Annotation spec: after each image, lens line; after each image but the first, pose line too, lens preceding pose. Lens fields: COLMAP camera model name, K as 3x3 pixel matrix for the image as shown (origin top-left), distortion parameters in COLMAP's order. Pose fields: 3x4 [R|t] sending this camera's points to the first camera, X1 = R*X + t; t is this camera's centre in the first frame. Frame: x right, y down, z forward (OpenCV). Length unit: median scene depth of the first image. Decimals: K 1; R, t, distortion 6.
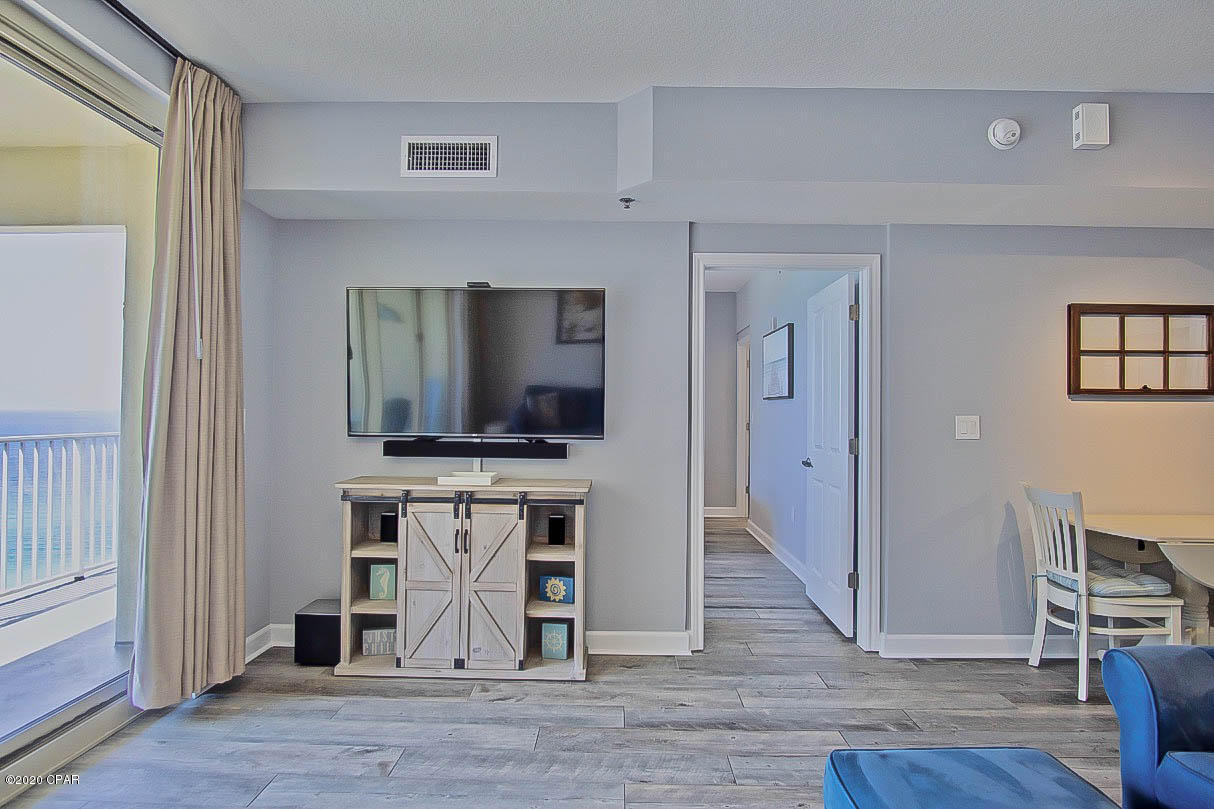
lens RADIAL K [[652.5, 0, 607.7], [0, 652.5, 397.0], [0, 0, 1]] dist [-0.039761, 0.012535]
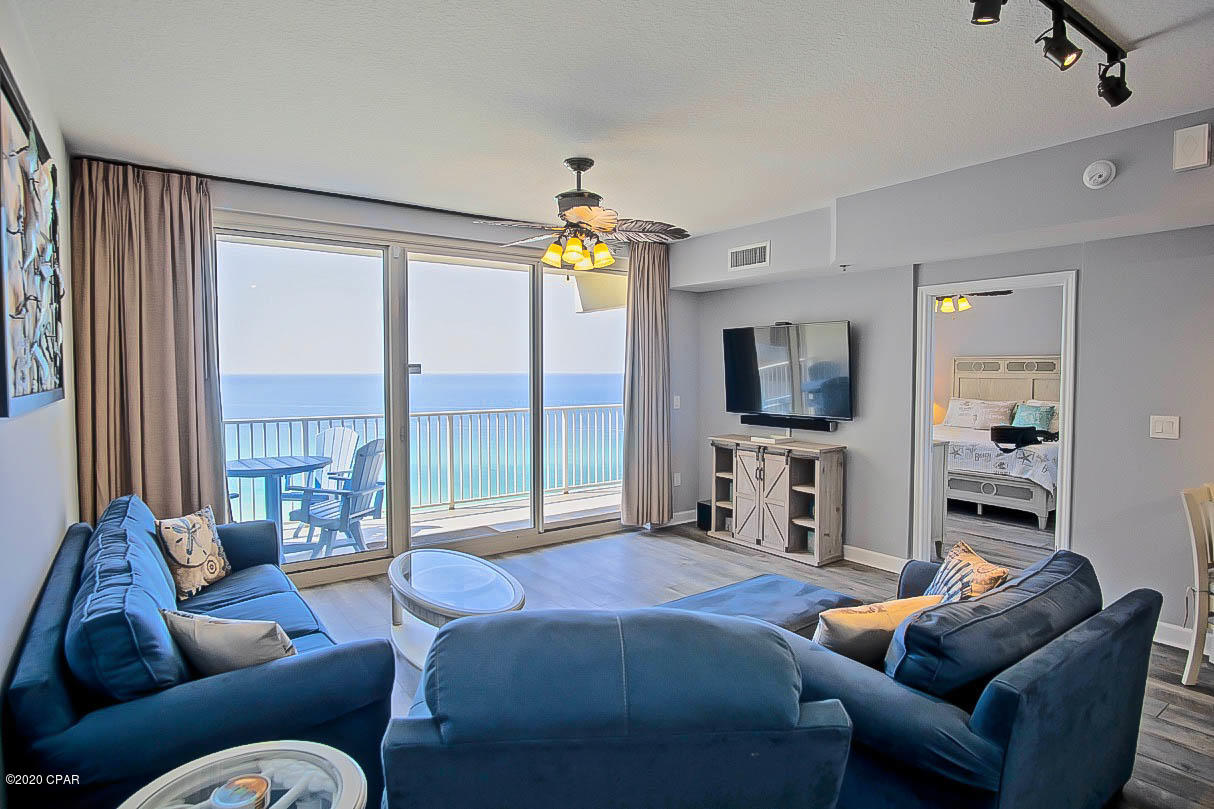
lens RADIAL K [[652.5, 0, 607.7], [0, 652.5, 397.0], [0, 0, 1]] dist [-0.039761, 0.012535]
pose [[0.595761, 0.022832, -0.802837, 0.947131], [0.026608, 0.998486, 0.048141, -0.084209], [0.802721, -0.050042, 0.594252, -0.378021]]
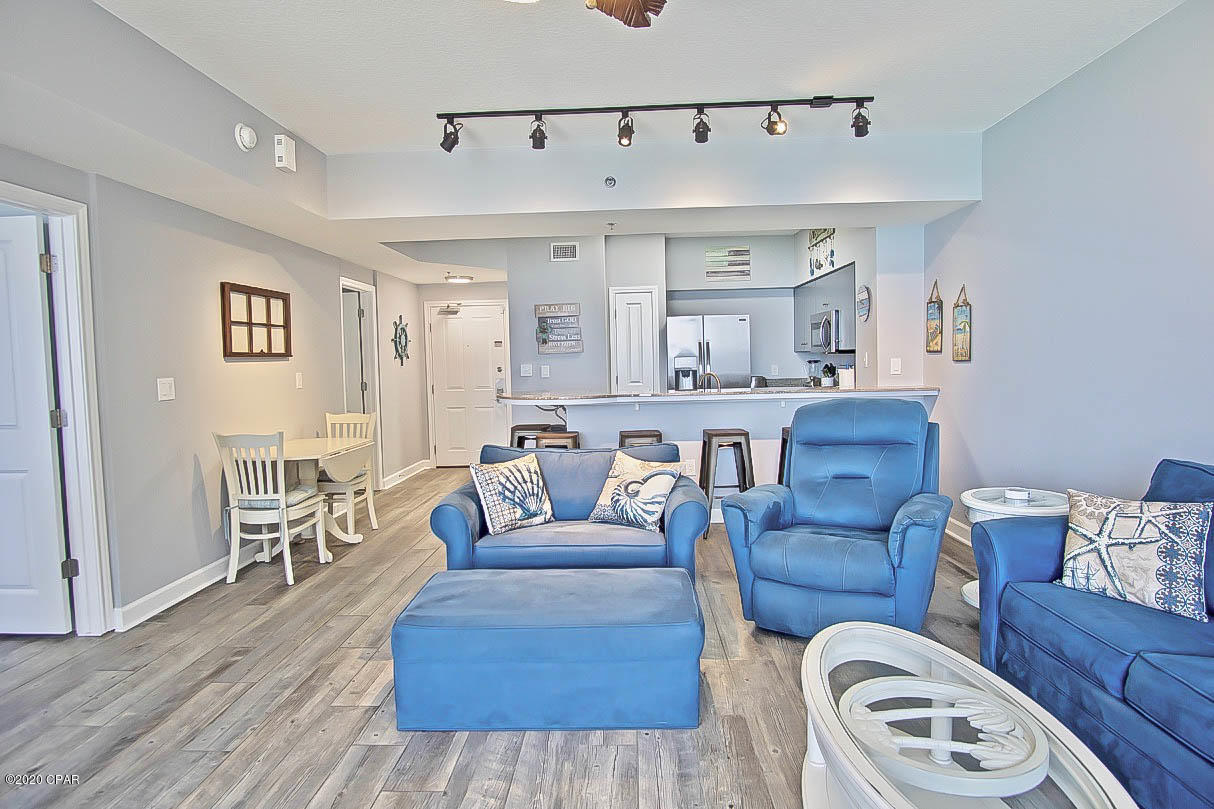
lens RADIAL K [[652.5, 0, 607.7], [0, 652.5, 397.0], [0, 0, 1]] dist [-0.039761, 0.012535]
pose [[0.018736, -0.069961, 0.997374, -0.538098], [-0.001467, 0.997546, 0.070001, -0.016139], [-0.999823, -0.002775, 0.018587, 0.283186]]
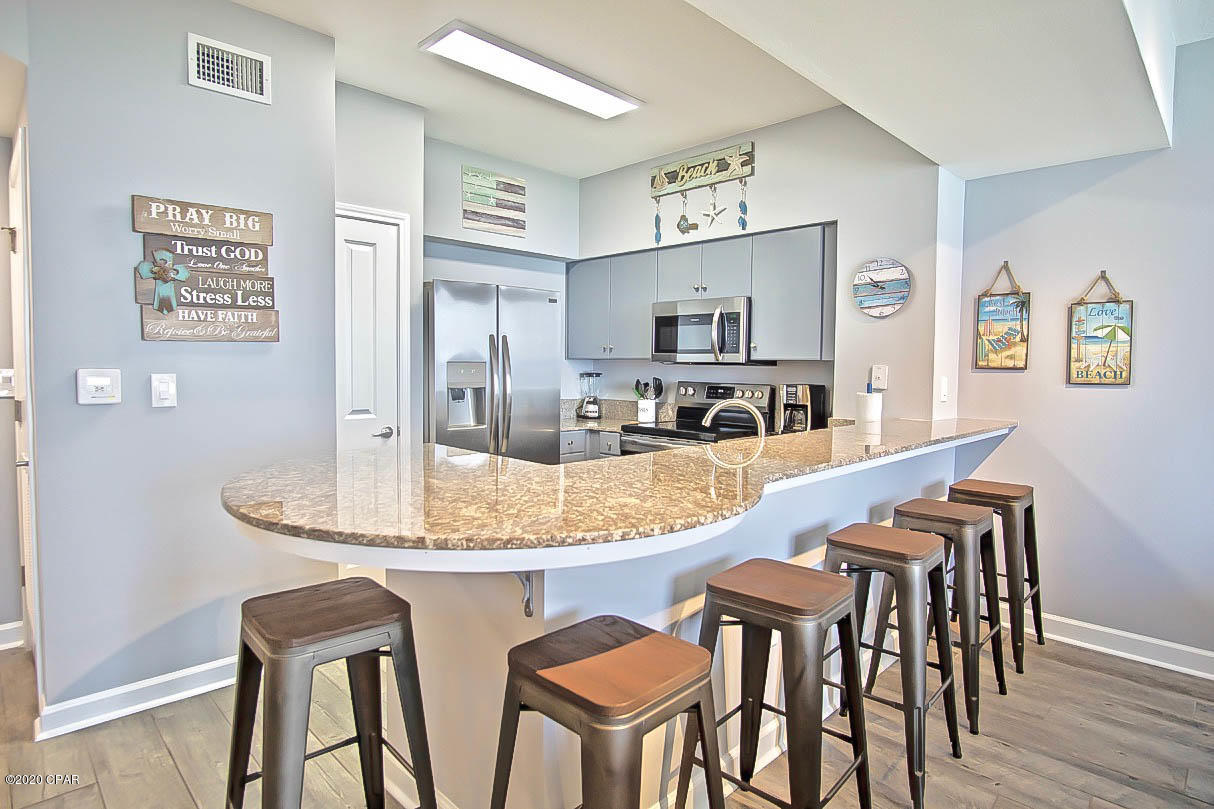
lens RADIAL K [[652.5, 0, 607.7], [0, 652.5, 397.0], [0, 0, 1]] dist [-0.039761, 0.012535]
pose [[-0.715787, -0.054096, 0.696220, 0.789398], [-0.037177, 0.998533, 0.039365, 0.012132], [-0.697328, 0.002294, -0.716749, 0.729650]]
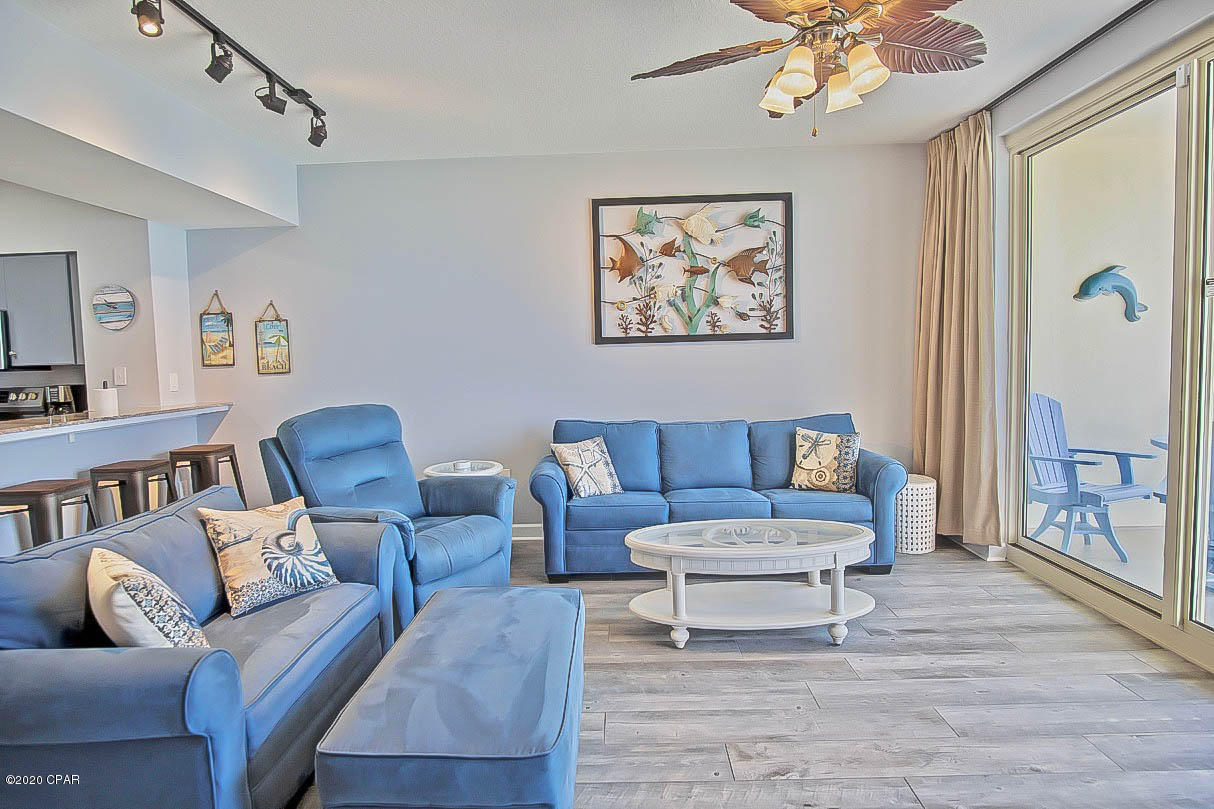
lens RADIAL K [[652.5, 0, 607.7], [0, 652.5, 397.0], [0, 0, 1]] dist [-0.039761, 0.012535]
pose [[-0.999863, 0.013019, 0.010224, 0.135522], [0.013419, 0.999108, 0.040052, 0.008681], [-0.009693, 0.040183, -0.999145, 1.026575]]
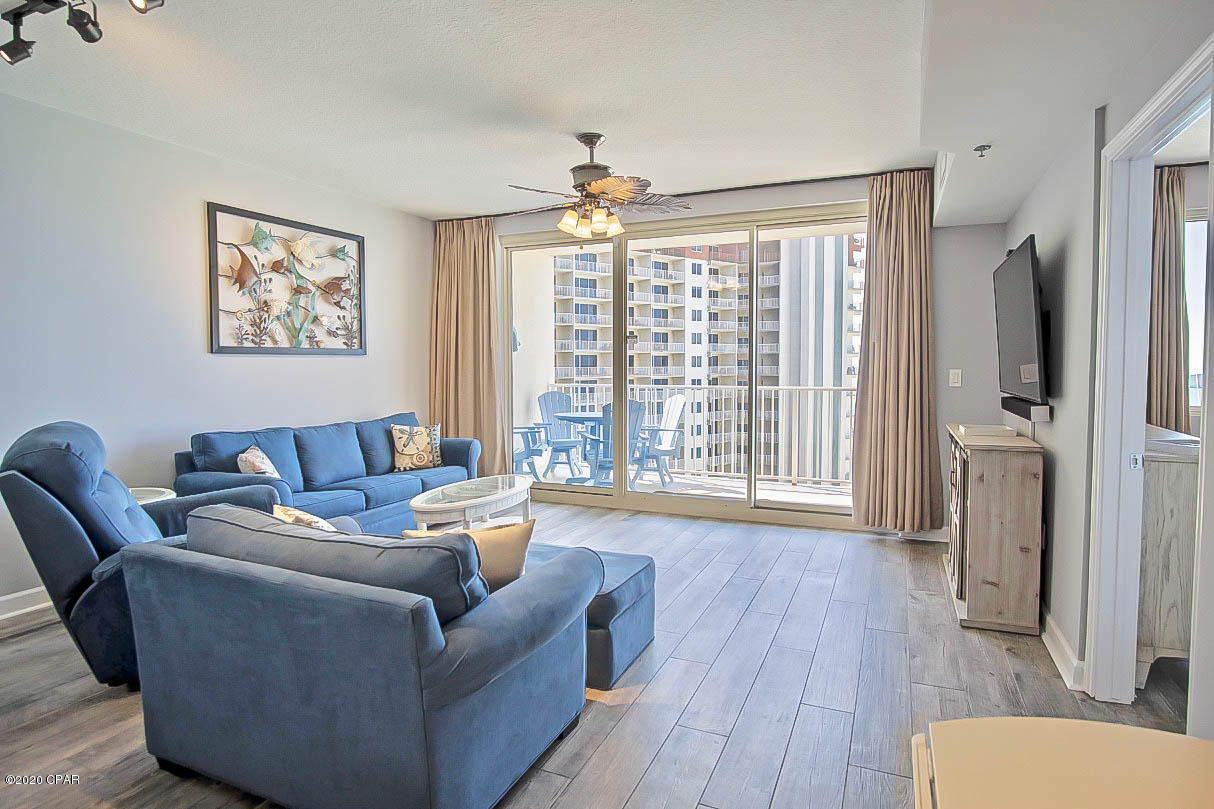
lens RADIAL K [[652.5, 0, 607.7], [0, 652.5, 397.0], [0, 0, 1]] dist [-0.039761, 0.012535]
pose [[-0.394467, 0.035844, -0.918211, 1.135474], [0.021304, 0.999327, 0.029859, 0.019541], [0.918663, -0.007783, -0.394965, 0.880459]]
